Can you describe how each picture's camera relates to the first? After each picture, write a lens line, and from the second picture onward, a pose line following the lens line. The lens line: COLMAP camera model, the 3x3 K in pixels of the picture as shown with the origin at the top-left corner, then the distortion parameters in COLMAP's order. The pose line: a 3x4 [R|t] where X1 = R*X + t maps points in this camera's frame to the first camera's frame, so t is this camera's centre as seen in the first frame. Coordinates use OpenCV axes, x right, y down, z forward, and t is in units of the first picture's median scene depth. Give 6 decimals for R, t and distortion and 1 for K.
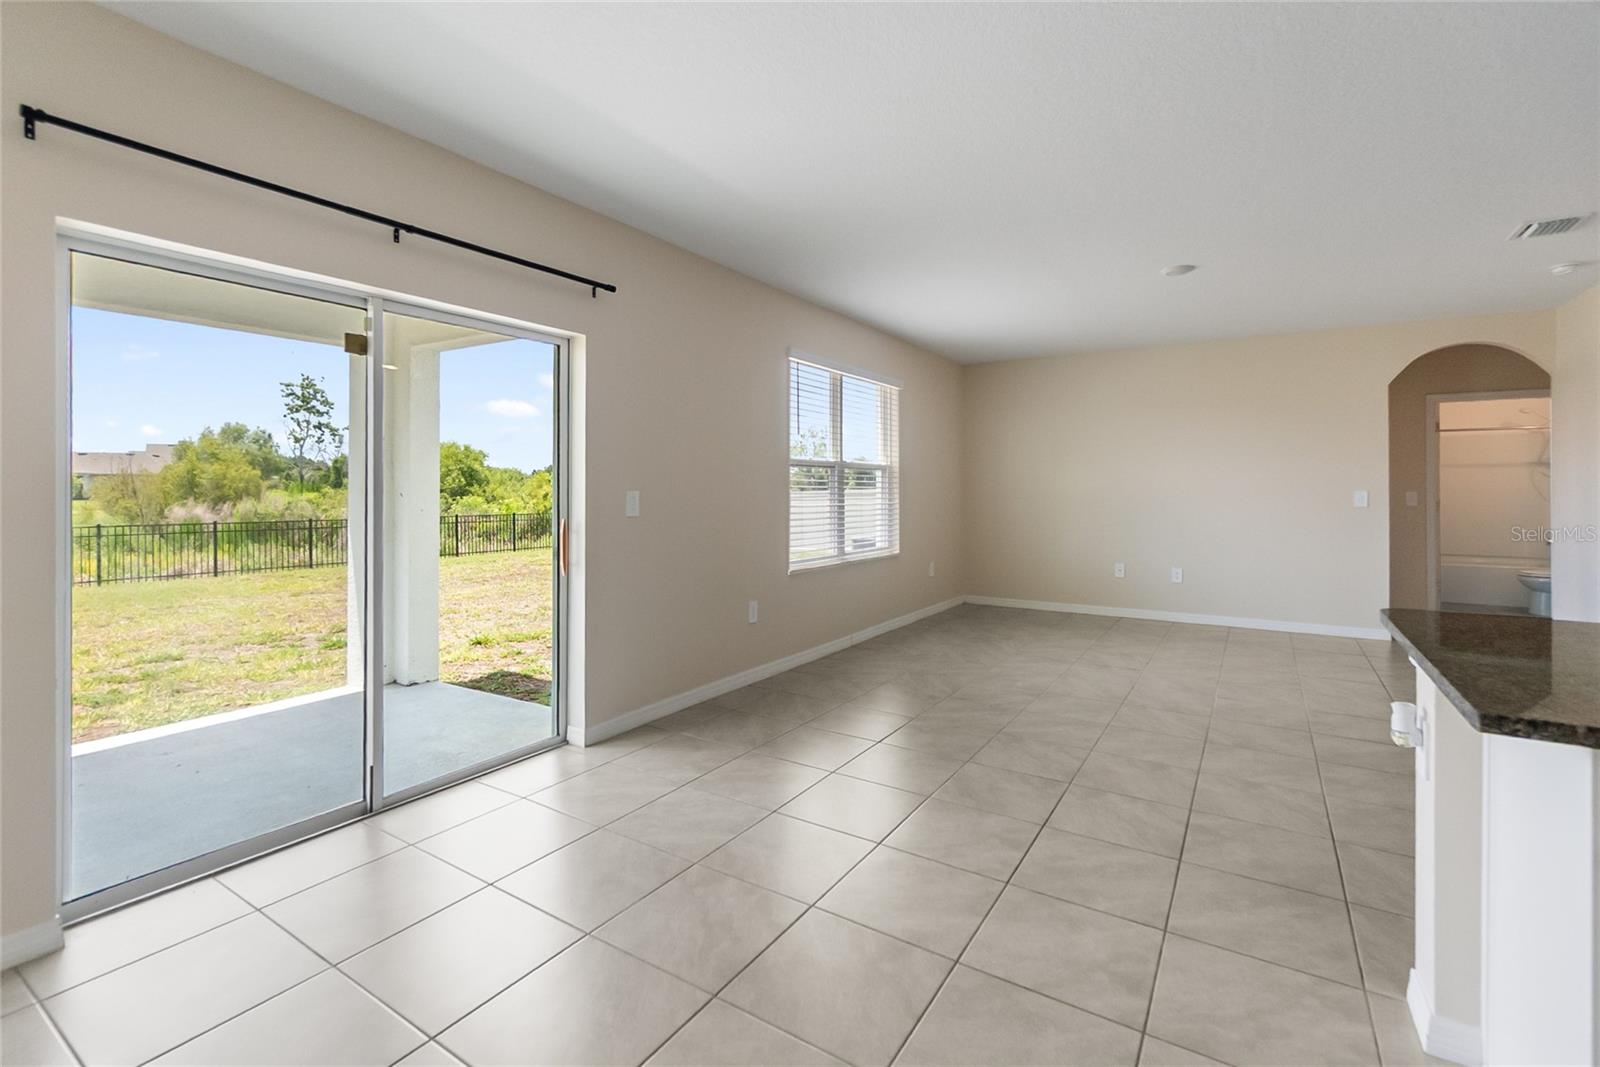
lens RADIAL K [[711.4, 0, 804.3], [0, 711.4, 491.2], [0, 0, 1]] dist [-0.009300, 0.000118]
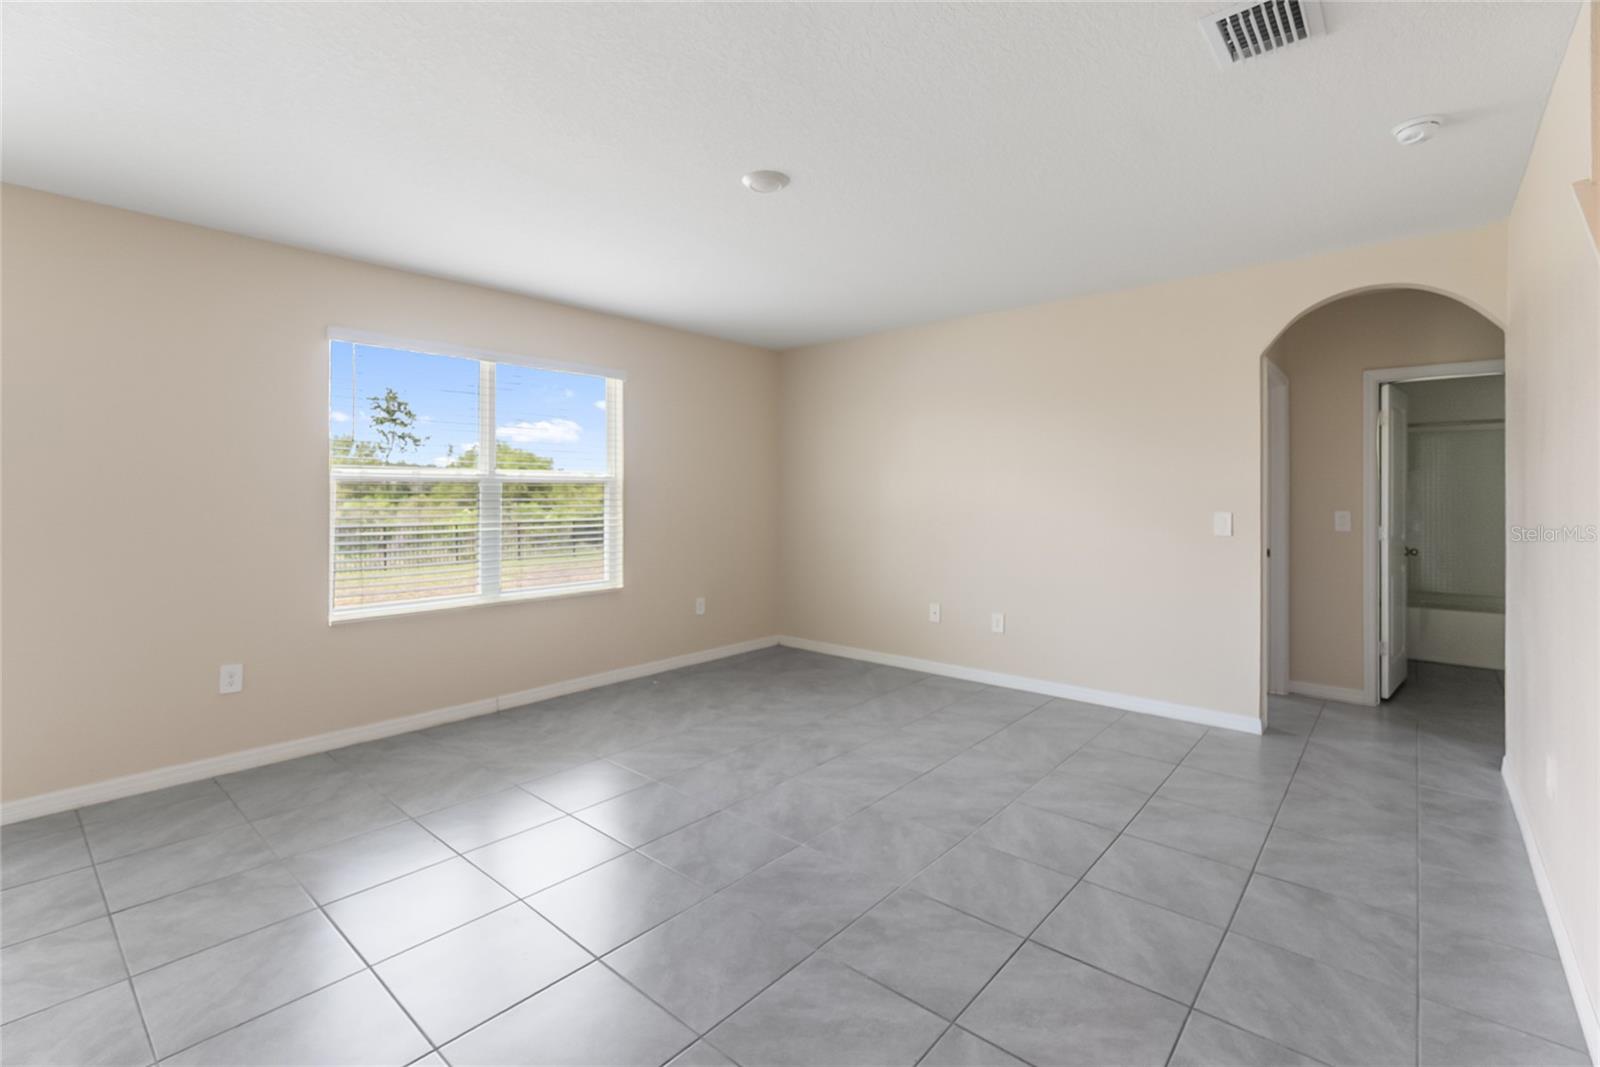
lens RADIAL K [[711.4, 0, 804.3], [0, 711.4, 491.2], [0, 0, 1]] dist [-0.009300, 0.000118]
pose [[0.987849, -0.004871, -0.155343, 0.384157], [0.004337, 0.999983, -0.003776, -0.014775], [0.155359, 0.003057, 0.987853, 0.205144]]
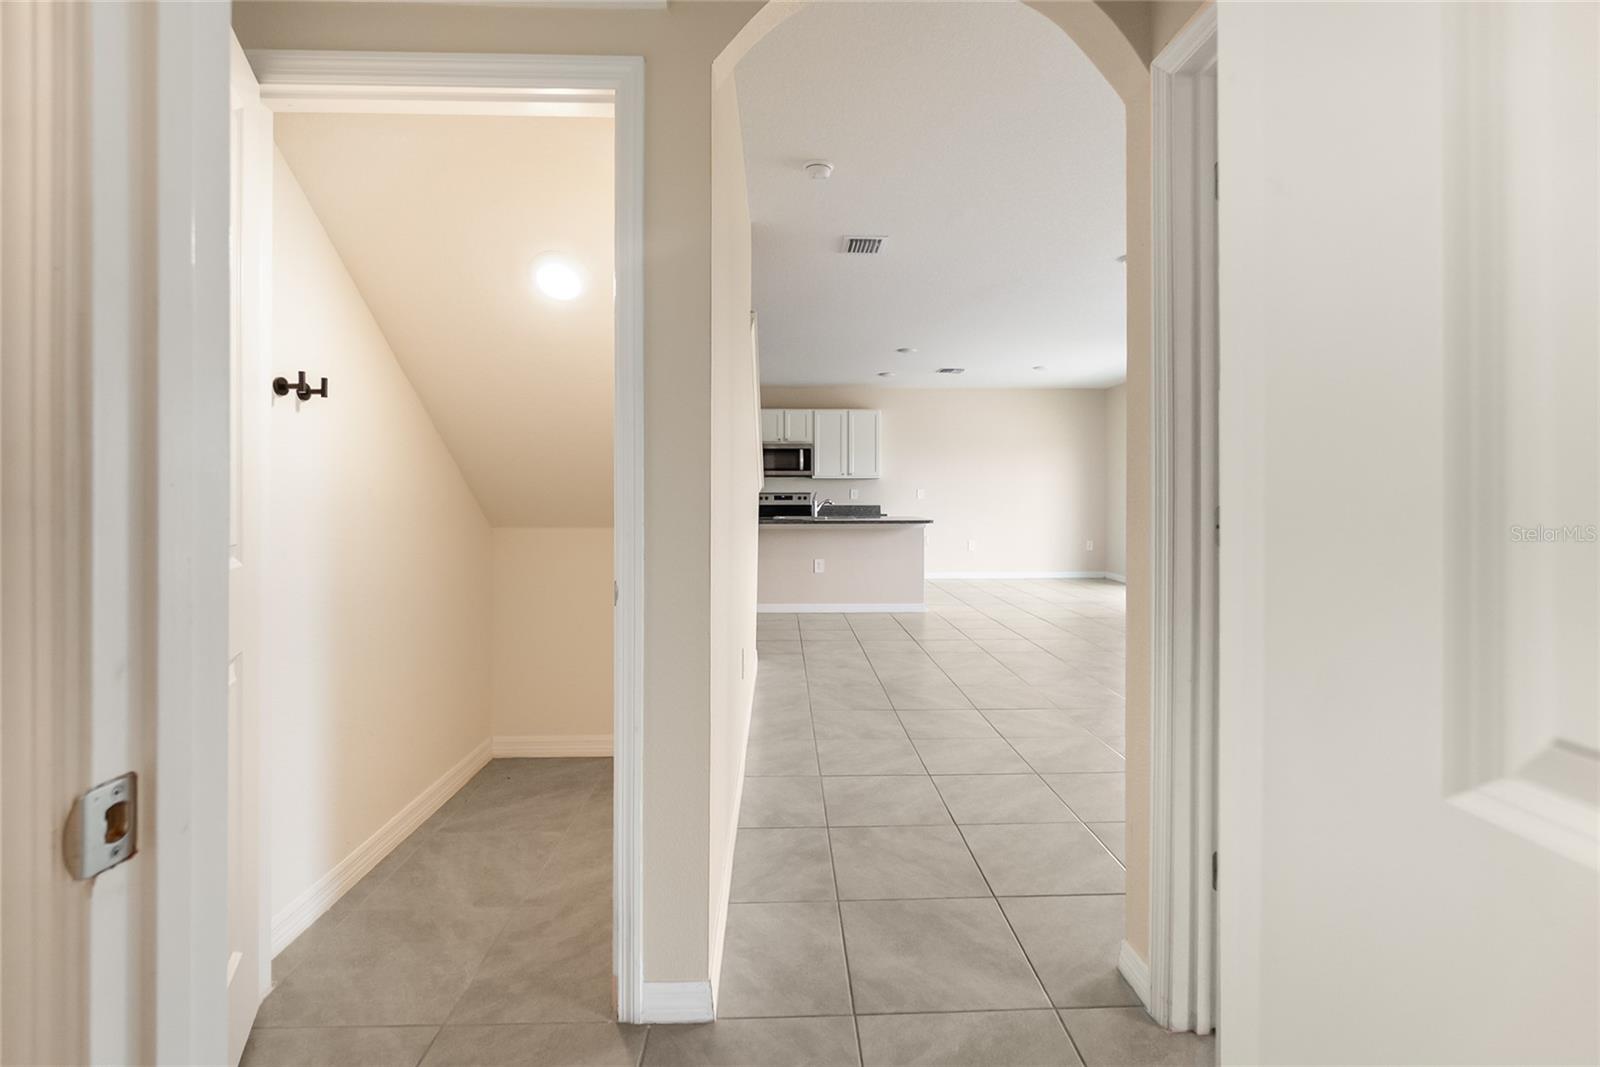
lens RADIAL K [[711.4, 0, 804.3], [0, 711.4, 491.2], [0, 0, 1]] dist [-0.009300, 0.000118]
pose [[-0.829030, -0.005704, -0.559175, 0.867556], [-0.007379, 0.999973, 0.000738, 0.009418], [0.559155, 0.004738, -0.829049, 0.932808]]
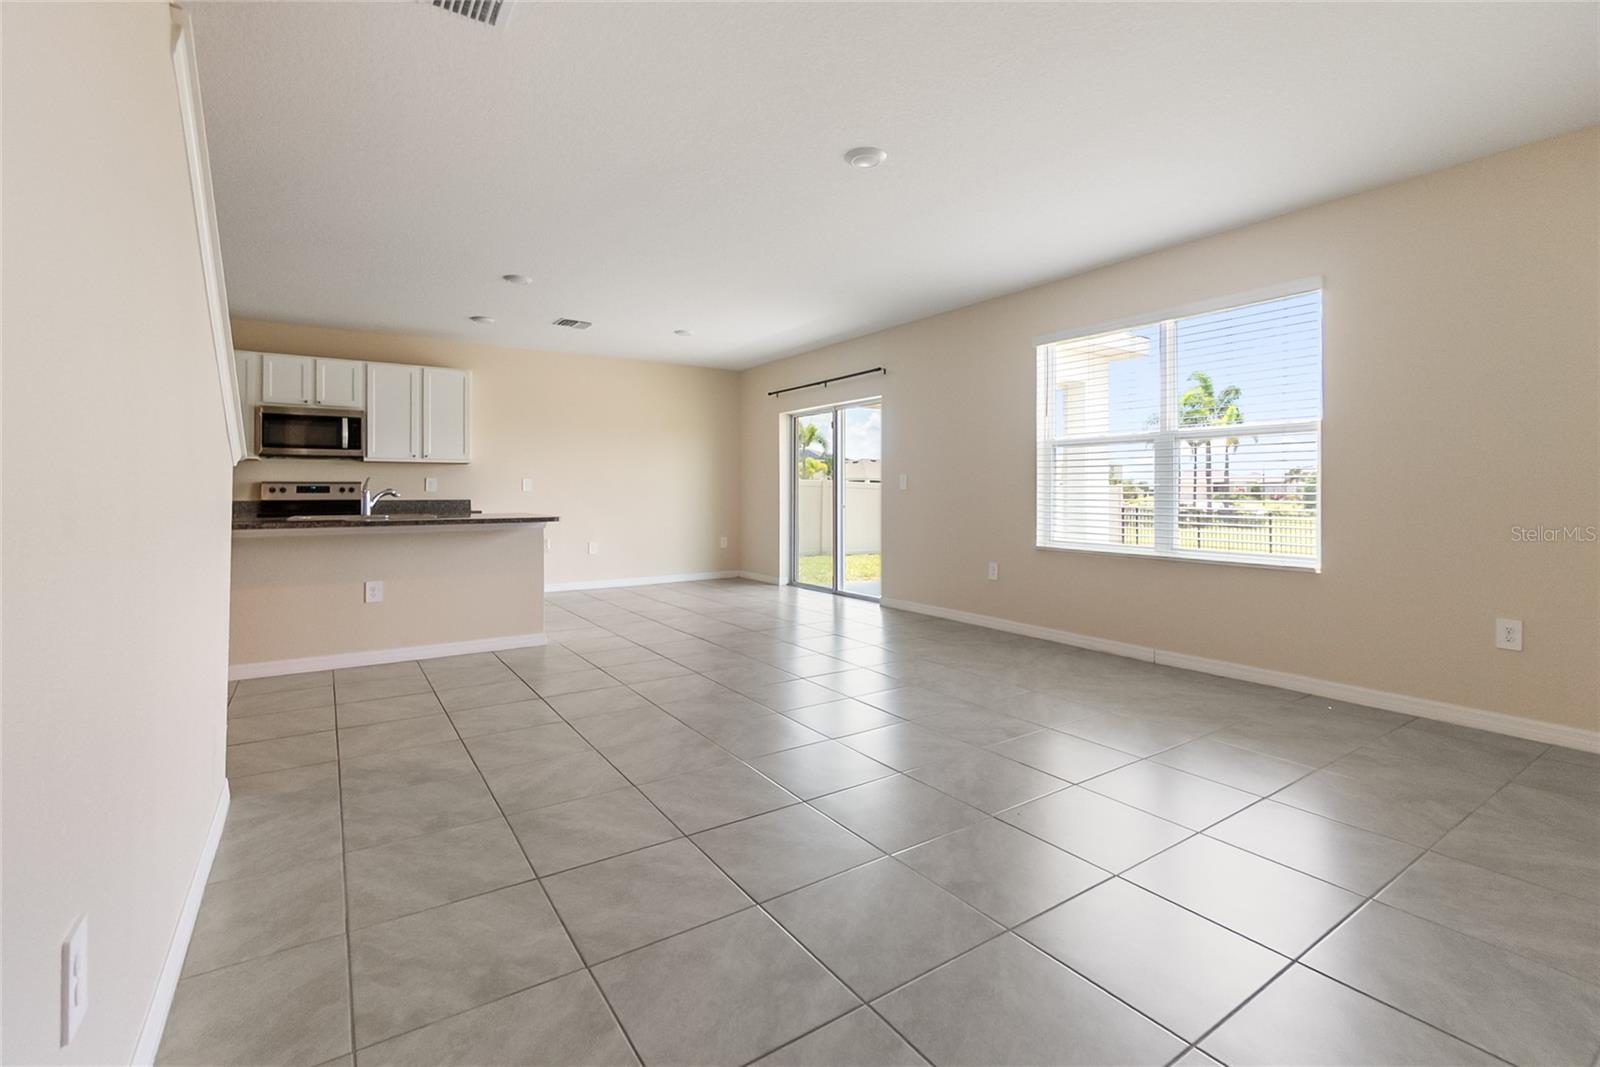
lens RADIAL K [[711.4, 0, 804.3], [0, 711.4, 491.2], [0, 0, 1]] dist [-0.009300, 0.000118]
pose [[-0.403493, -0.003723, -0.914975, 0.724607], [-0.006600, 0.999978, -0.001159, 0.021935], [0.914959, 0.005571, -0.403509, 0.735856]]
